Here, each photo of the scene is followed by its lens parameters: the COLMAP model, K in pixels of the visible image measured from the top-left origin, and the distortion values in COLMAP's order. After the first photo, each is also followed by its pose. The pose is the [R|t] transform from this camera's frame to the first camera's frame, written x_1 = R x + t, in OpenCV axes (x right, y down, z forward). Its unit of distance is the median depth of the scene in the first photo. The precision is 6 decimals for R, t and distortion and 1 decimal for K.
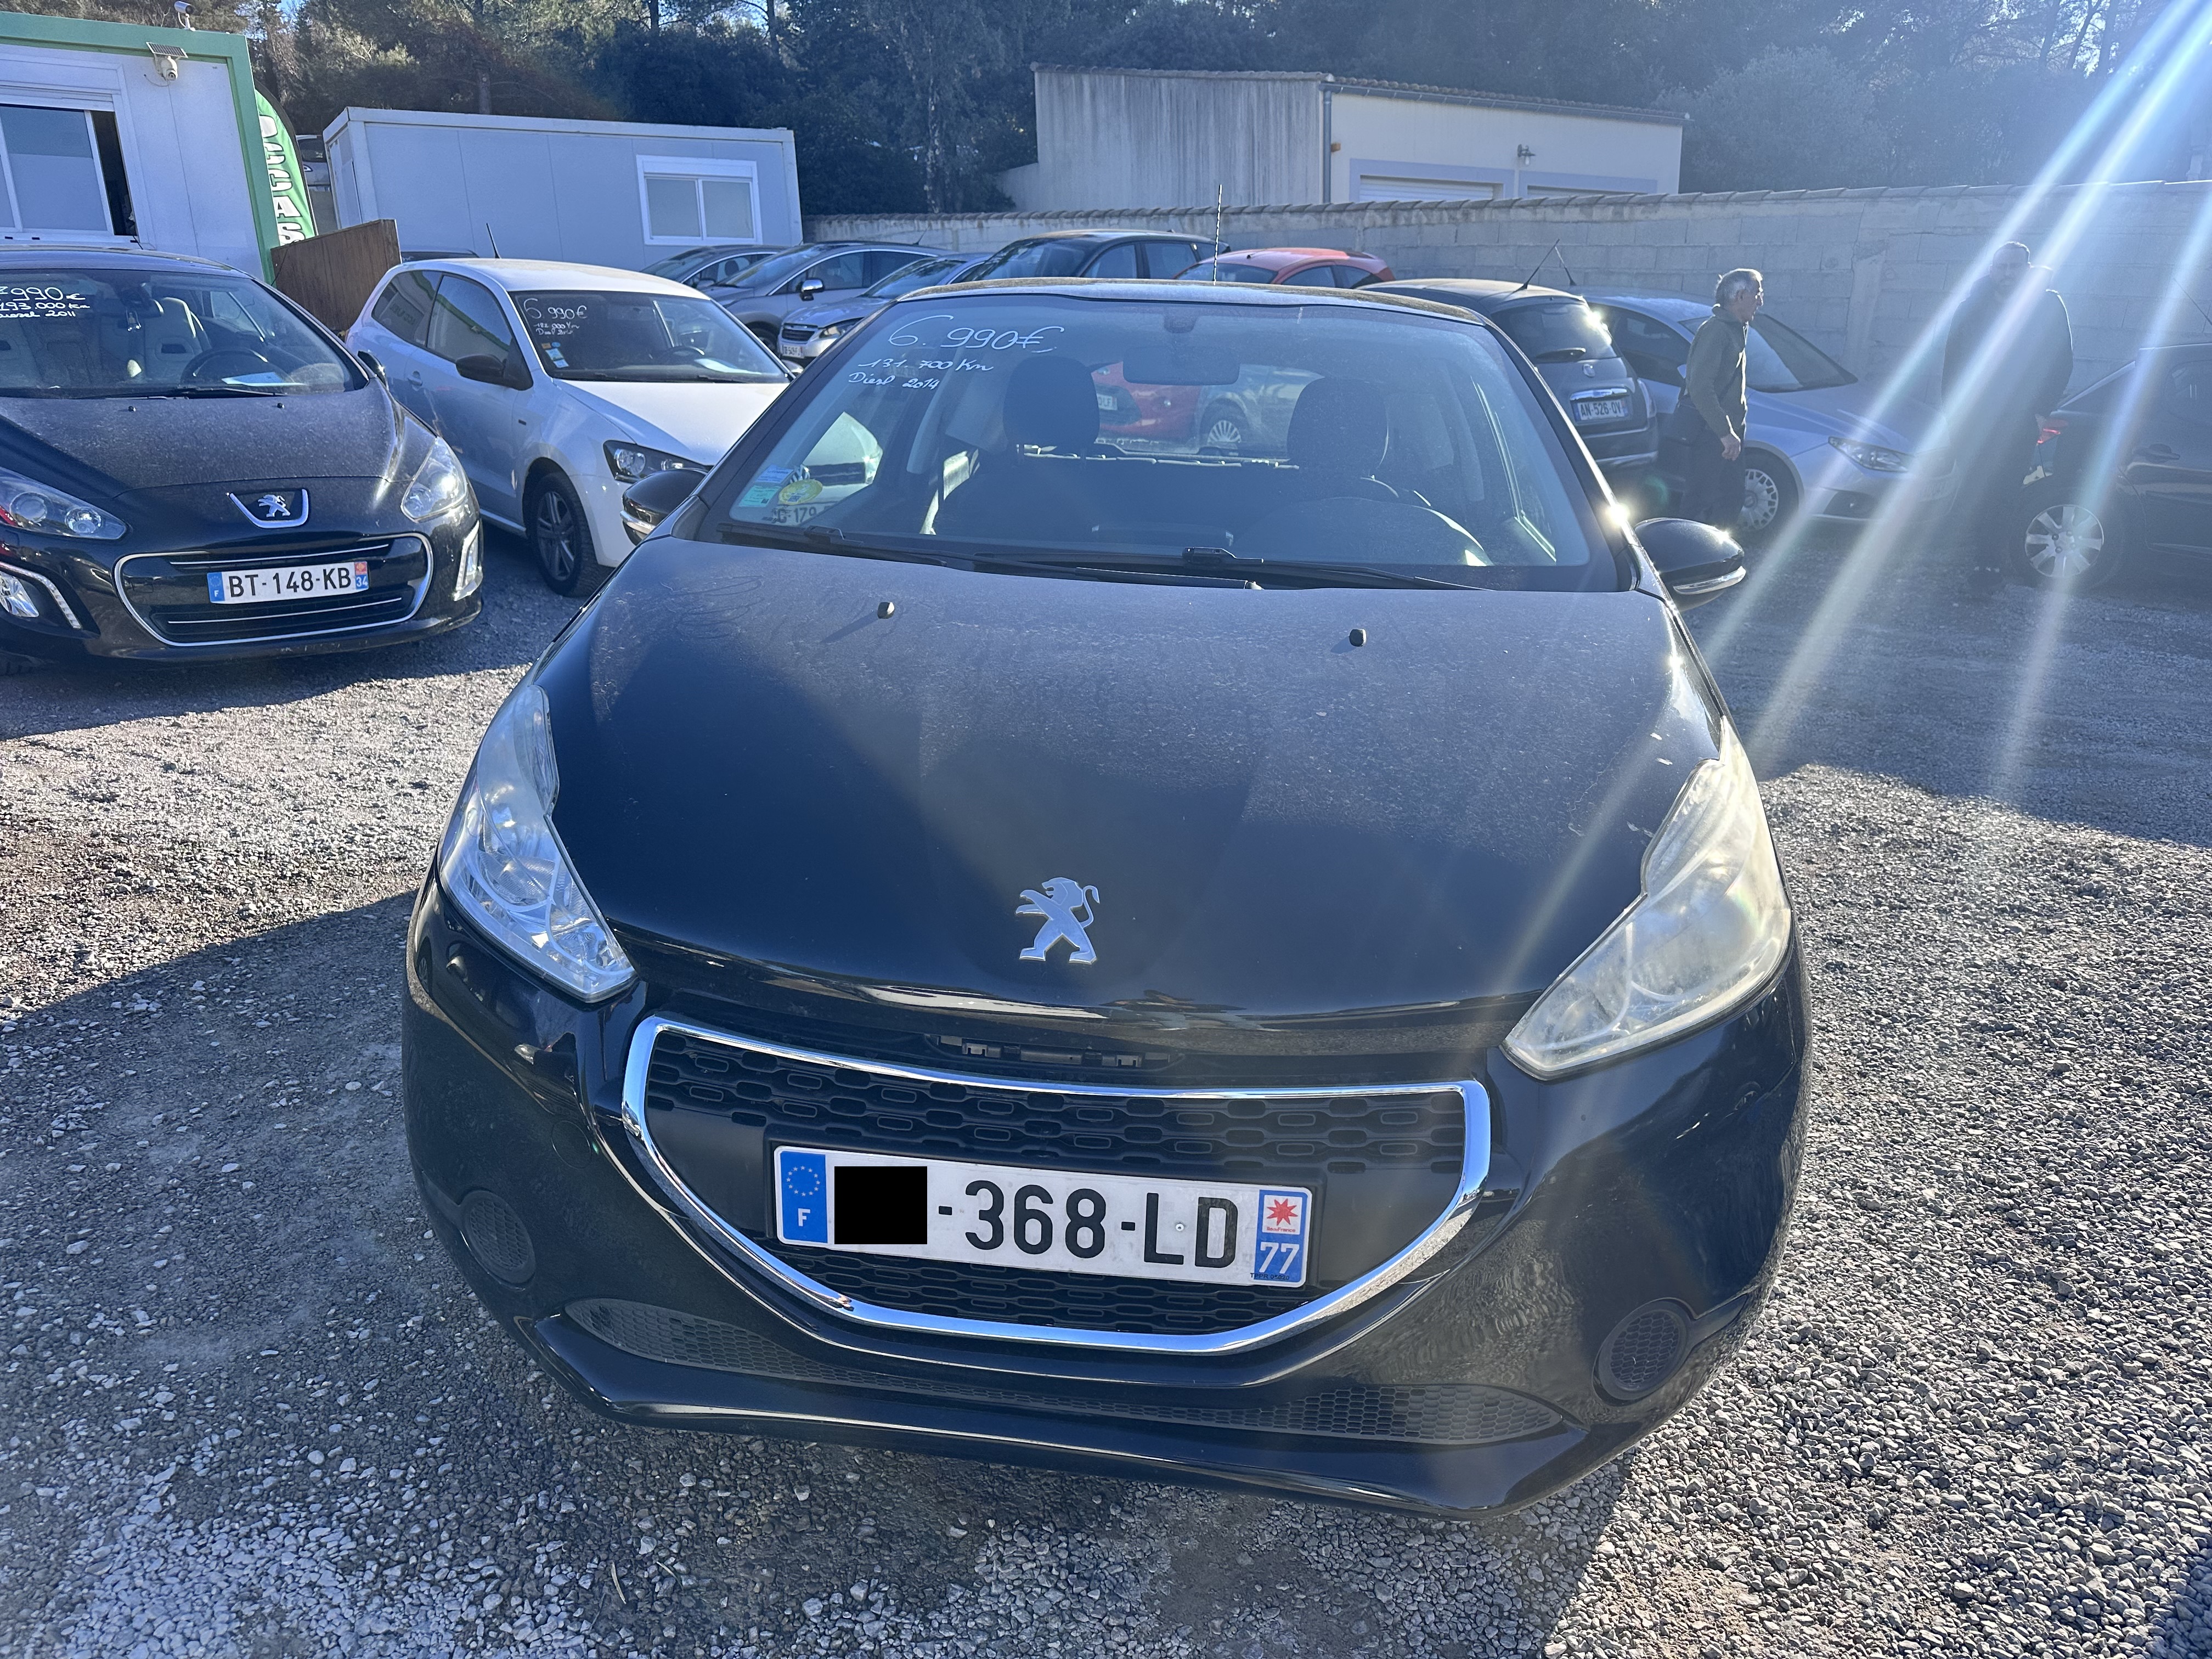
lens RADIAL K [[1631.7, 0, 1106.0], [0, 1631.7, 829.5], [0, 0, 1]] dist [0.021821, -0.012936]
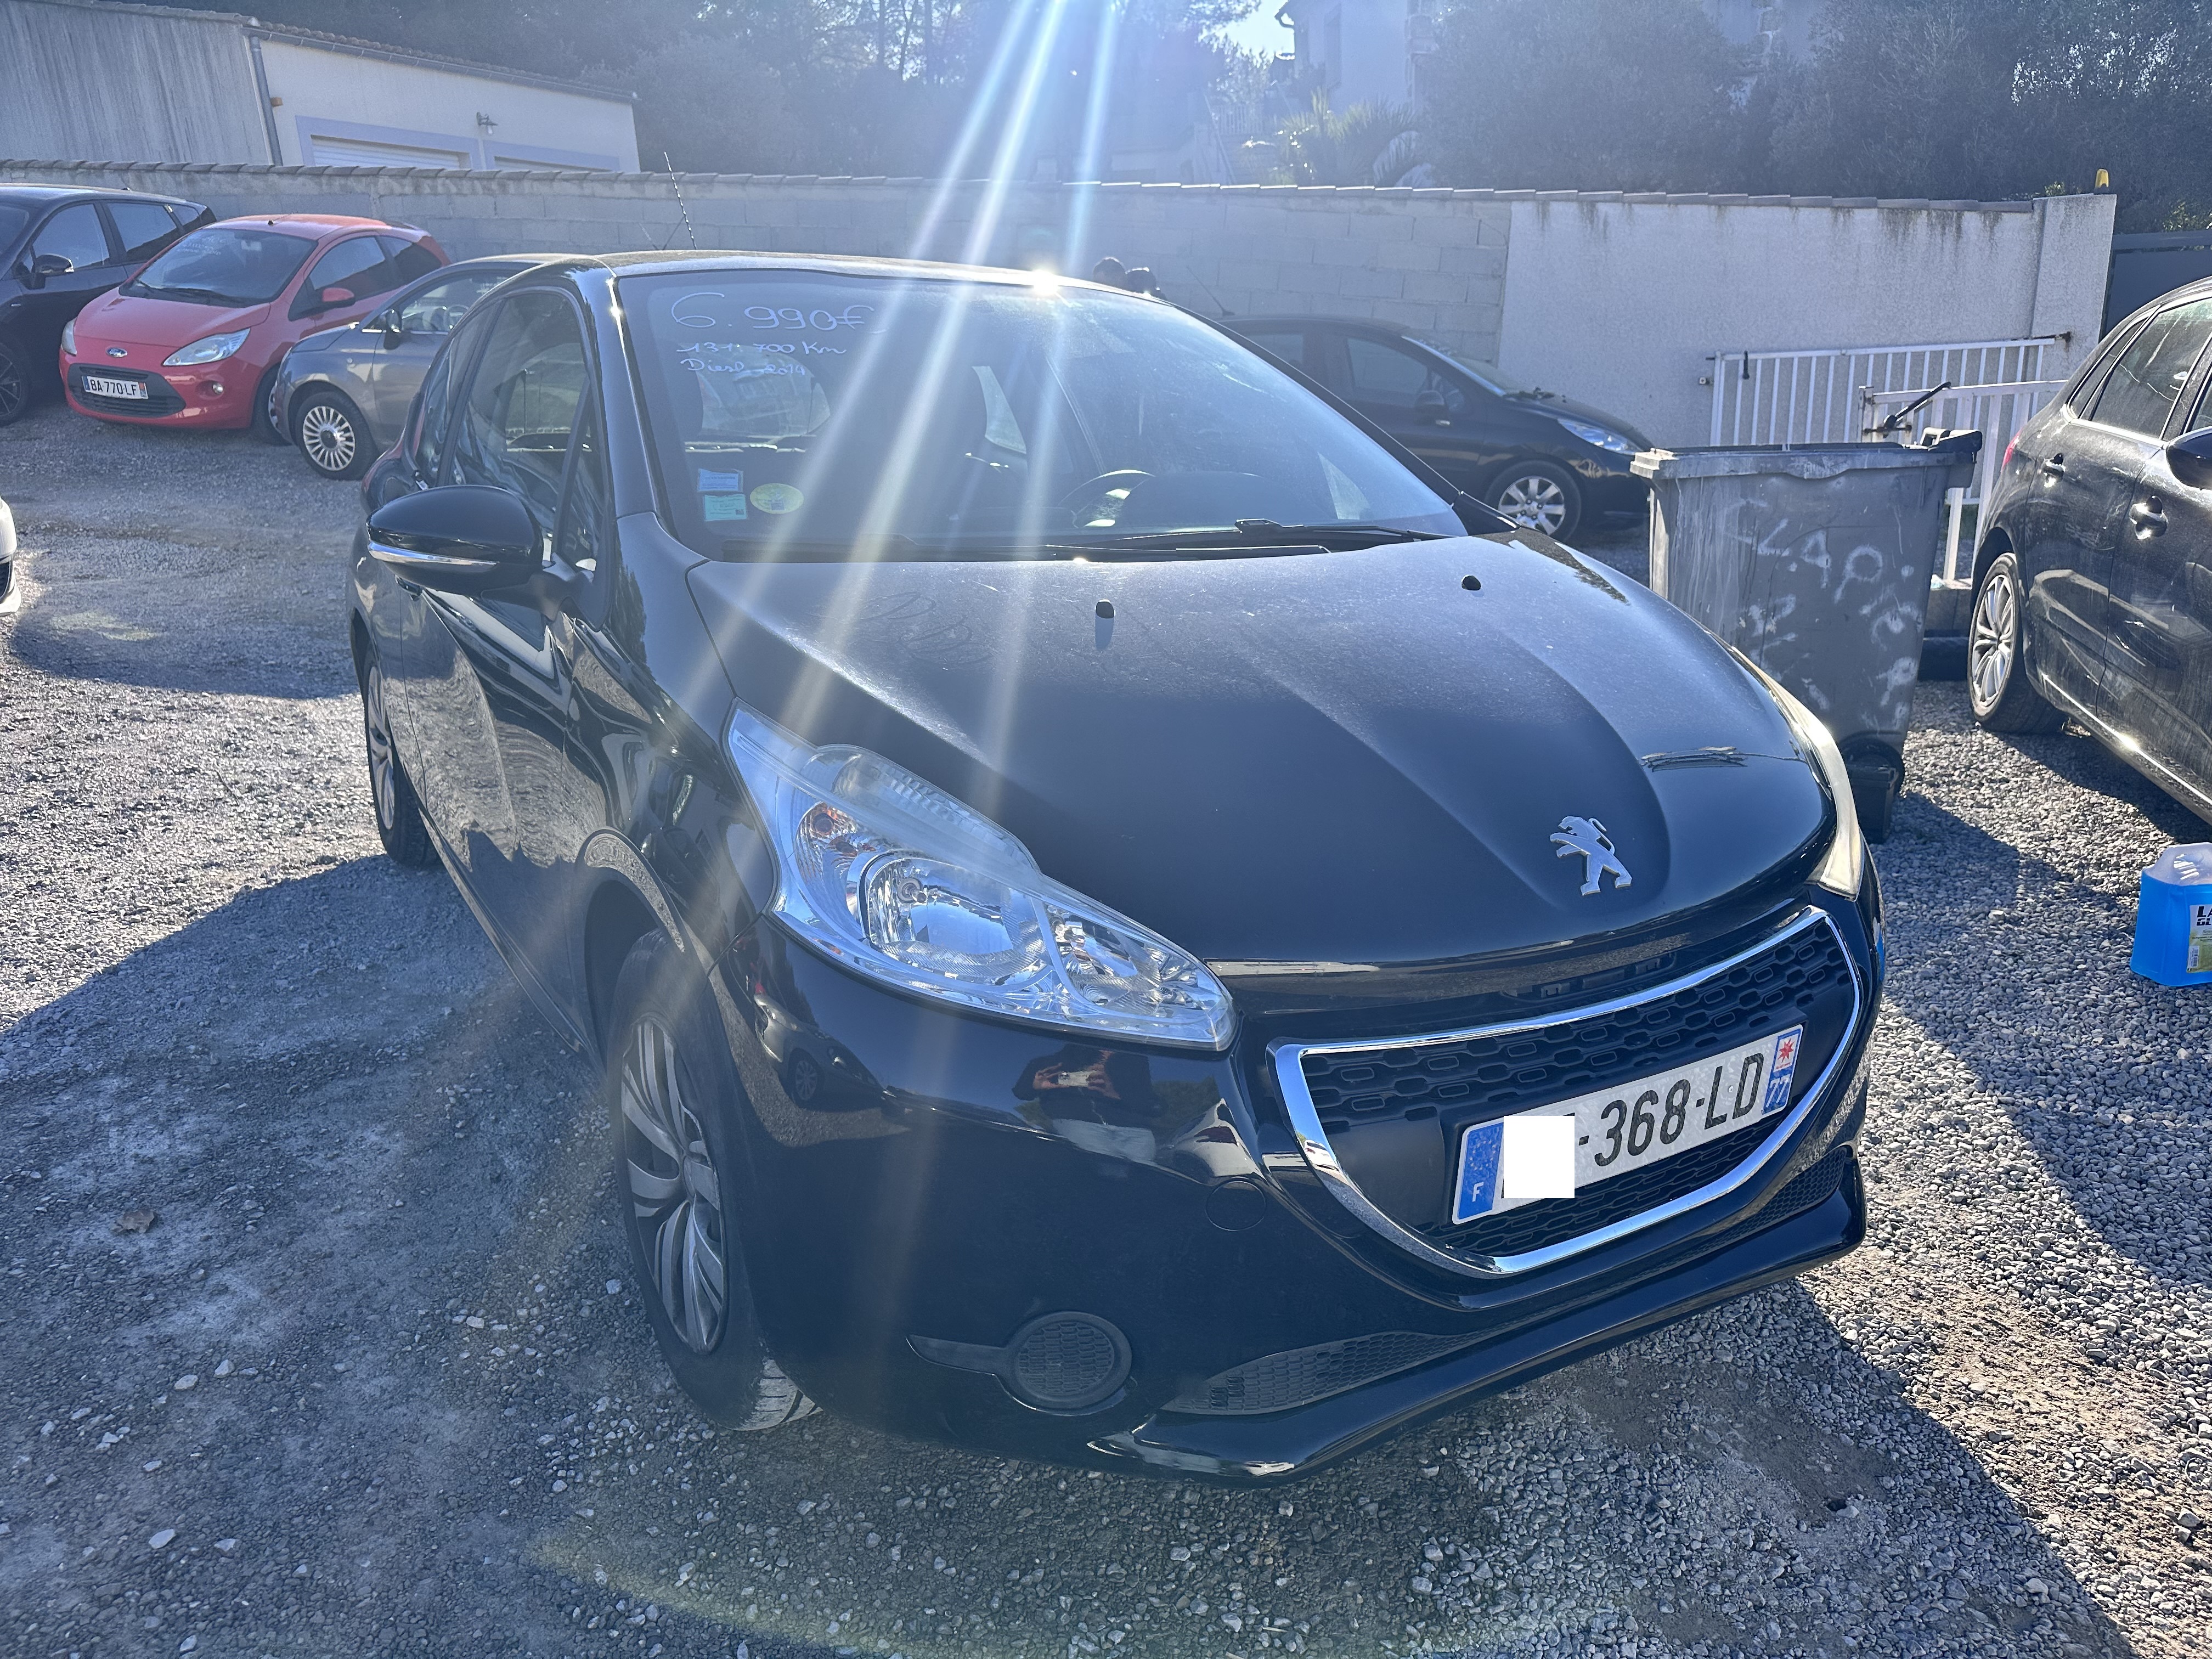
lens RADIAL K [[1631.7, 0, 1106.0], [0, 1631.7, 829.5], [0, 0, 1]] dist [0.021821, -0.012936]
pose [[0.786188, -0.194877, 0.586456, -0.125277], [0.187303, 0.979482, 0.074383, -0.013872], [-0.588919, 0.051366, 0.806558, 0.042470]]
